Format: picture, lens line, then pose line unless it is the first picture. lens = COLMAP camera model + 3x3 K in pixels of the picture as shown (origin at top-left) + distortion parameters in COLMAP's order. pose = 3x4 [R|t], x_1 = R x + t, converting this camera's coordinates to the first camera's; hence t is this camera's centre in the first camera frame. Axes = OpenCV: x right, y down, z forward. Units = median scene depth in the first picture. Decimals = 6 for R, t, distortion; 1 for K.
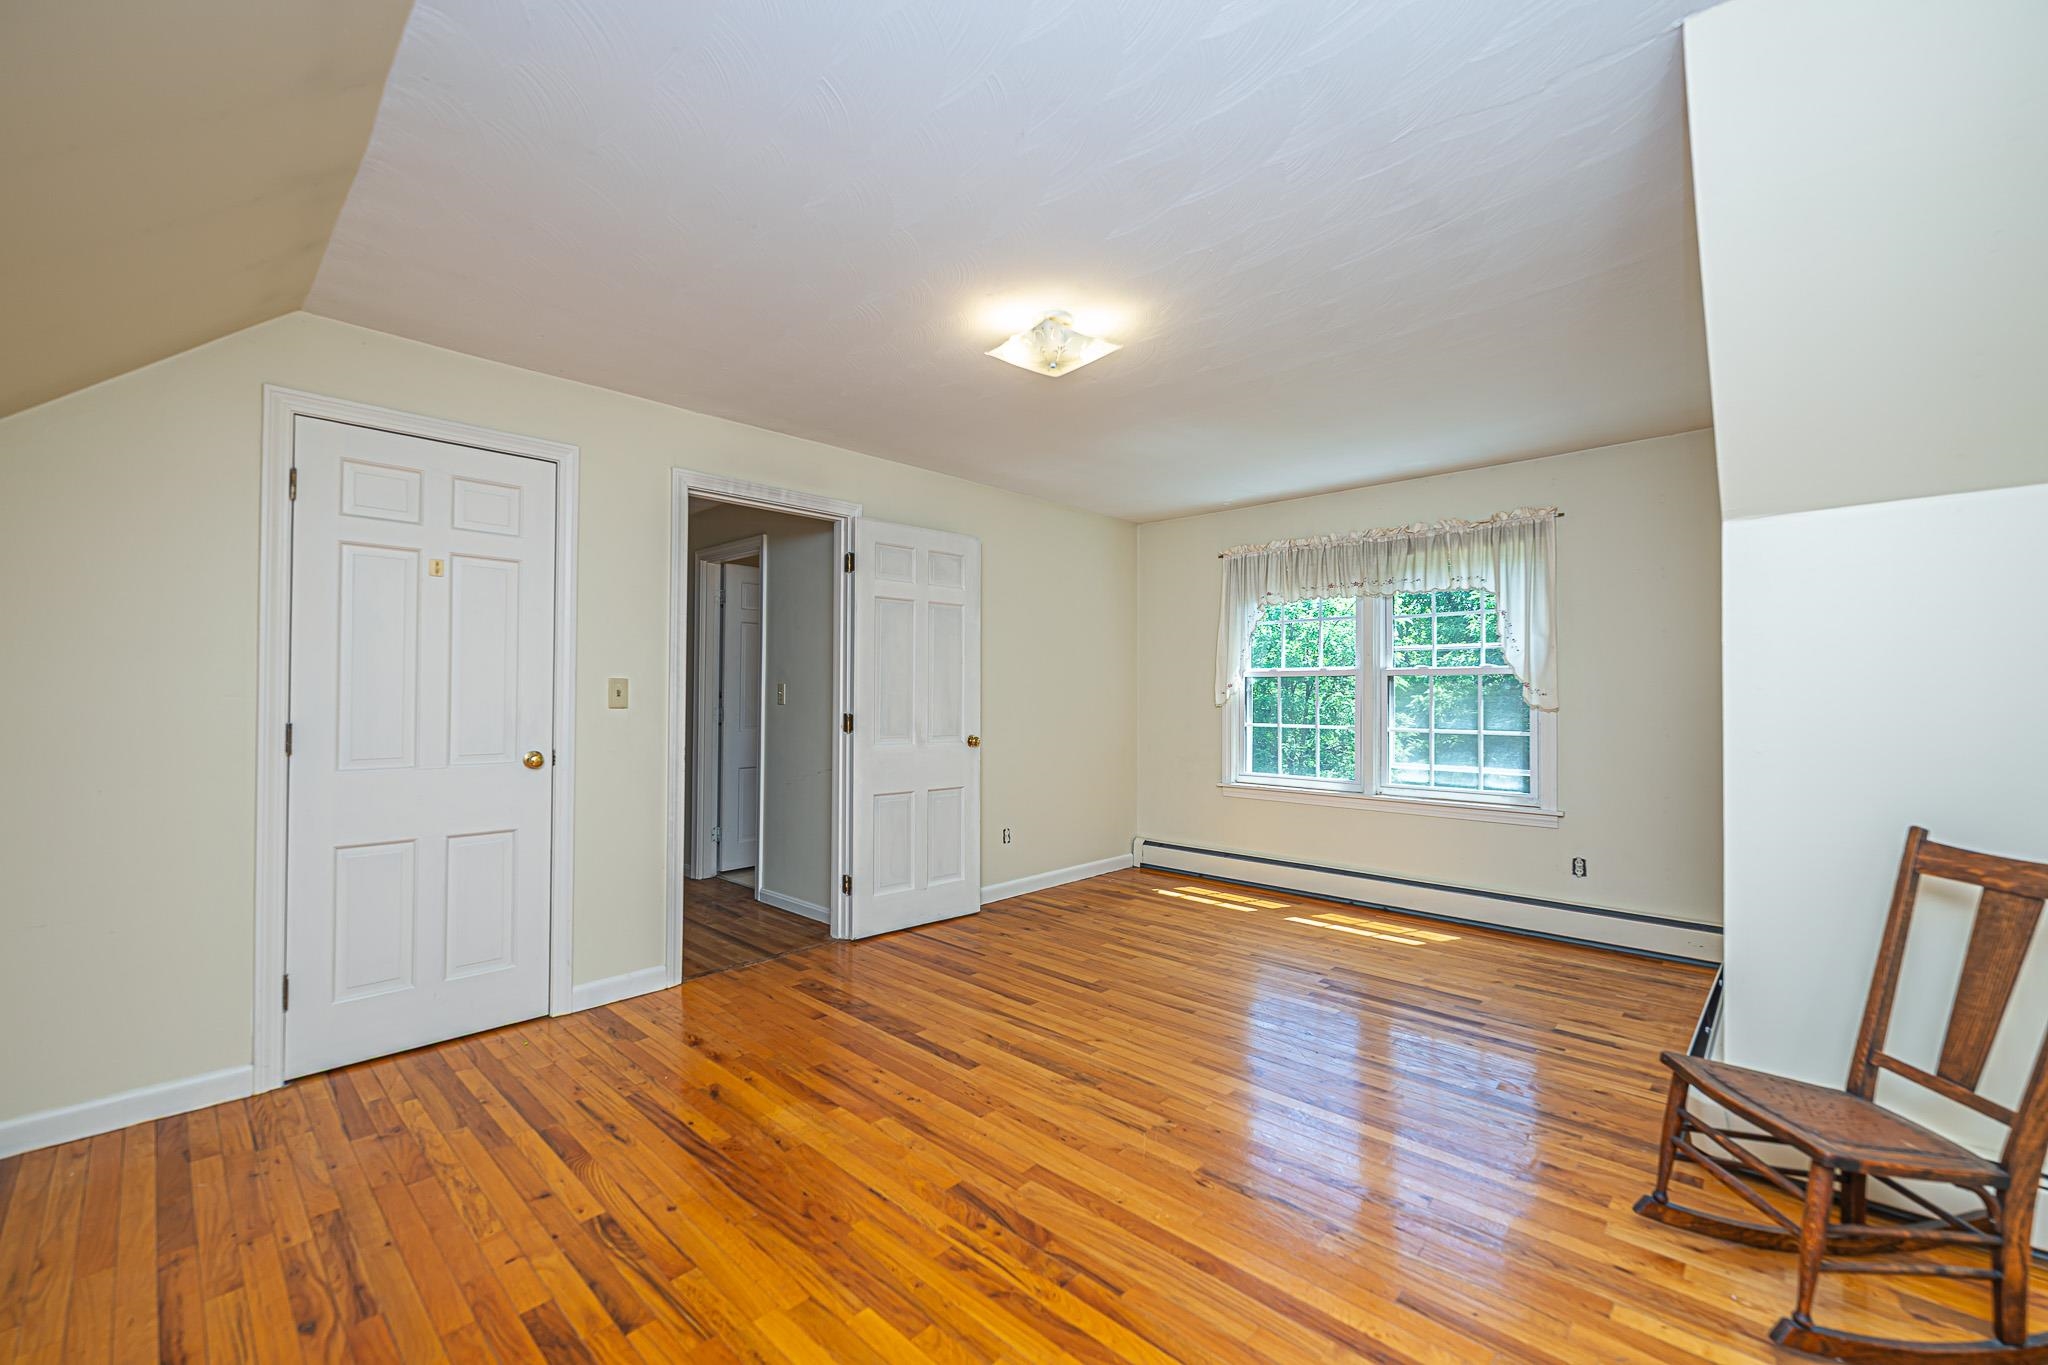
lens RADIAL K [[890.6, 0, 1019.9], [0, 890.6, 690.4], [0, 0, 1]] dist [0.000016, -0.000438]
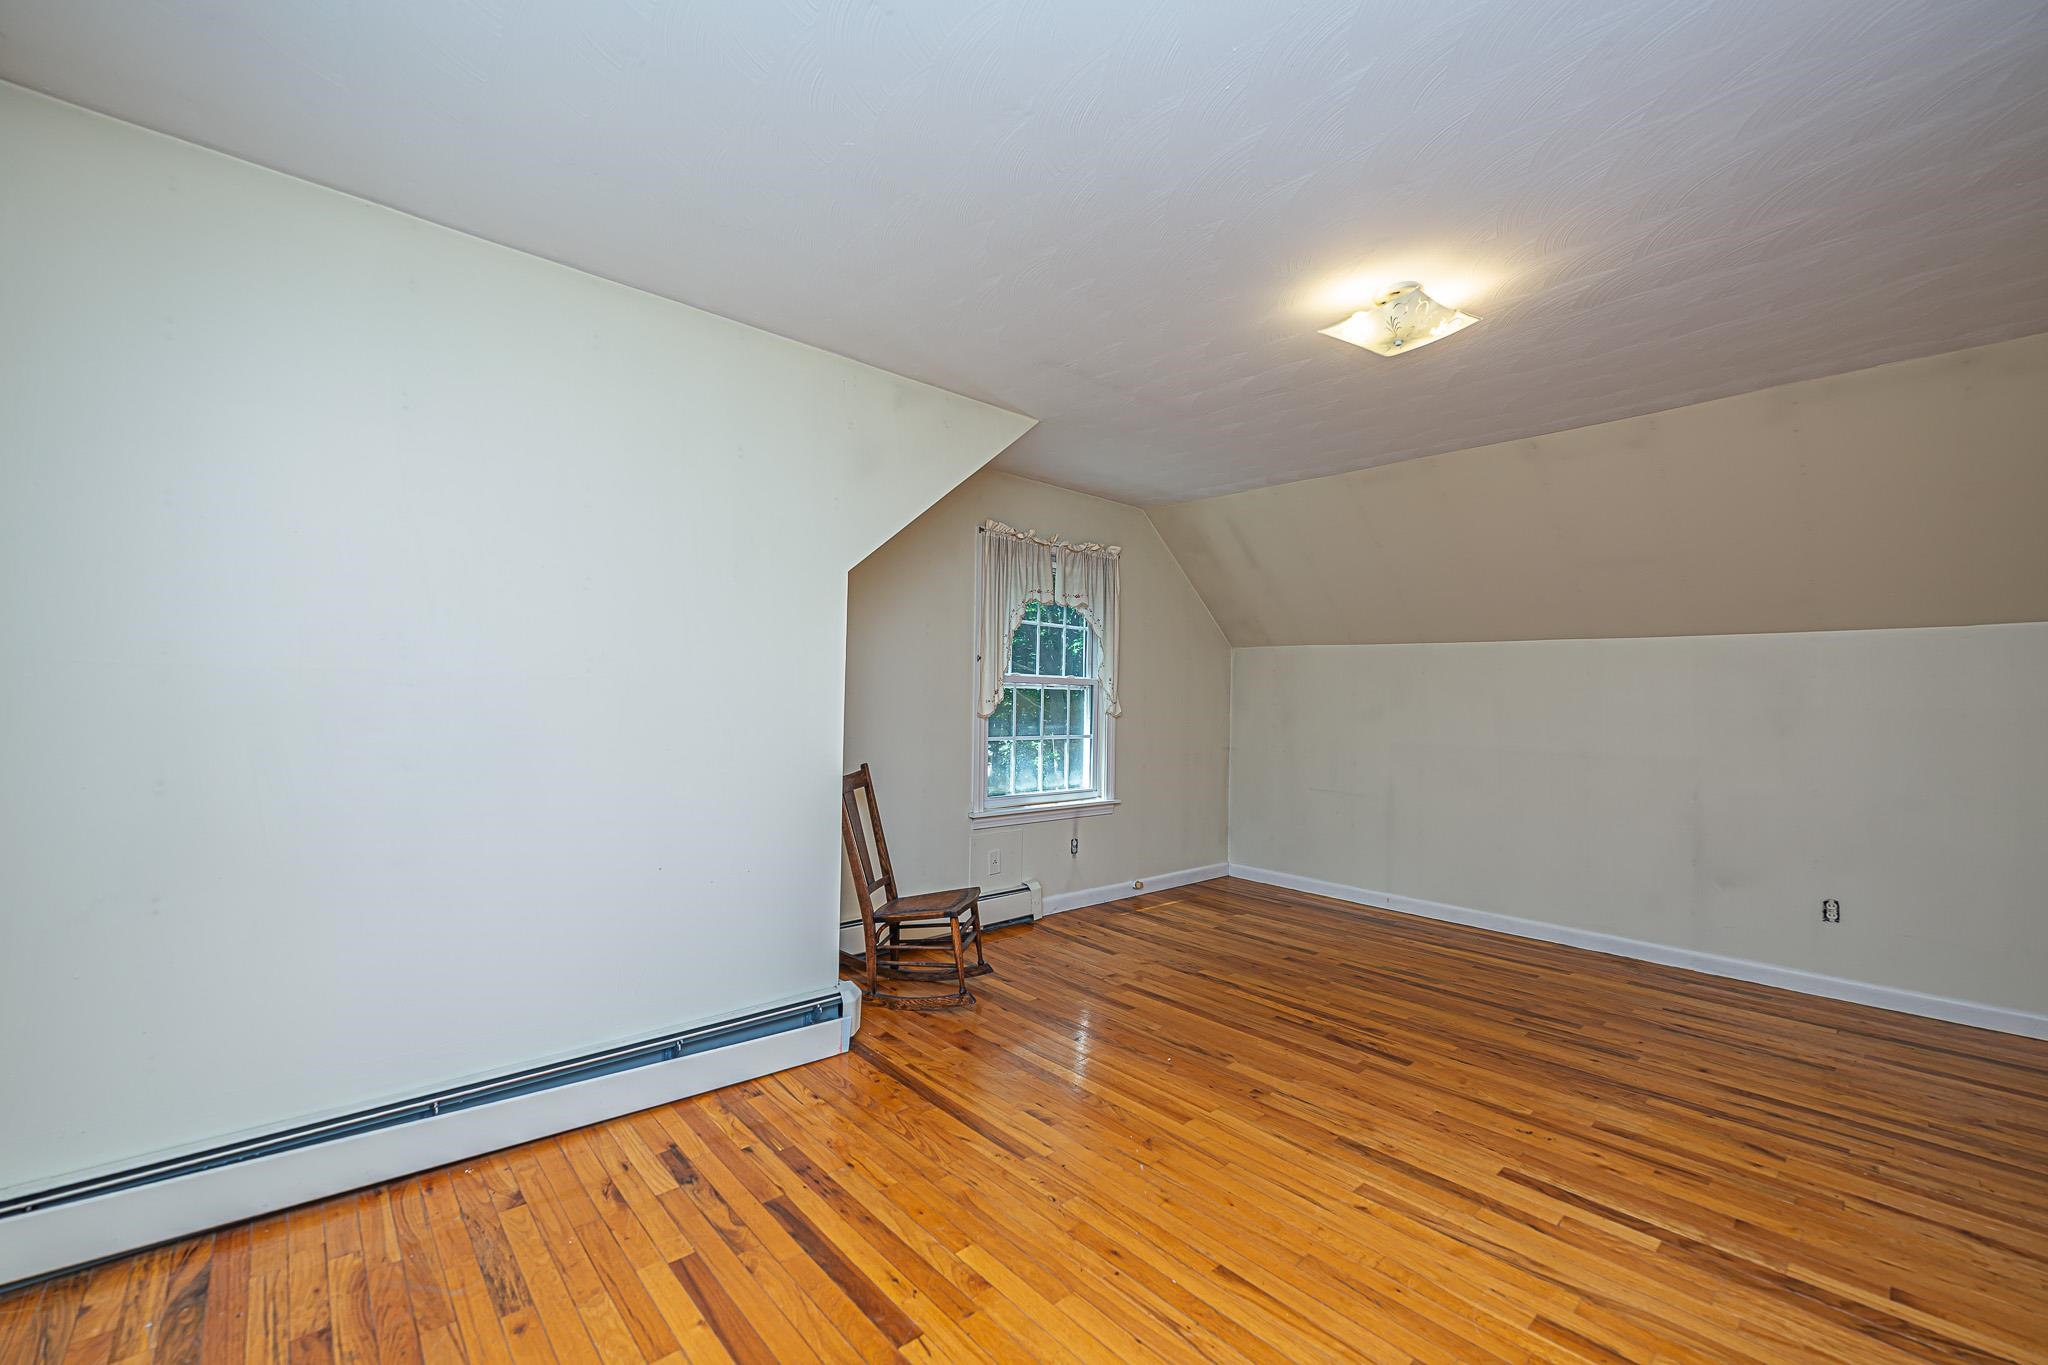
lens RADIAL K [[862.1, 0, 1051.3], [0, 862.1, 684.8], [0, 0, 1]] dist [0.000436, 0.000056]
pose [[-0.998502, -0.018580, 0.051467, 0.304249], [-0.019986, 0.999437, -0.026933, 0.011485], [-0.050937, -0.027921, -0.998311, 1.705028]]
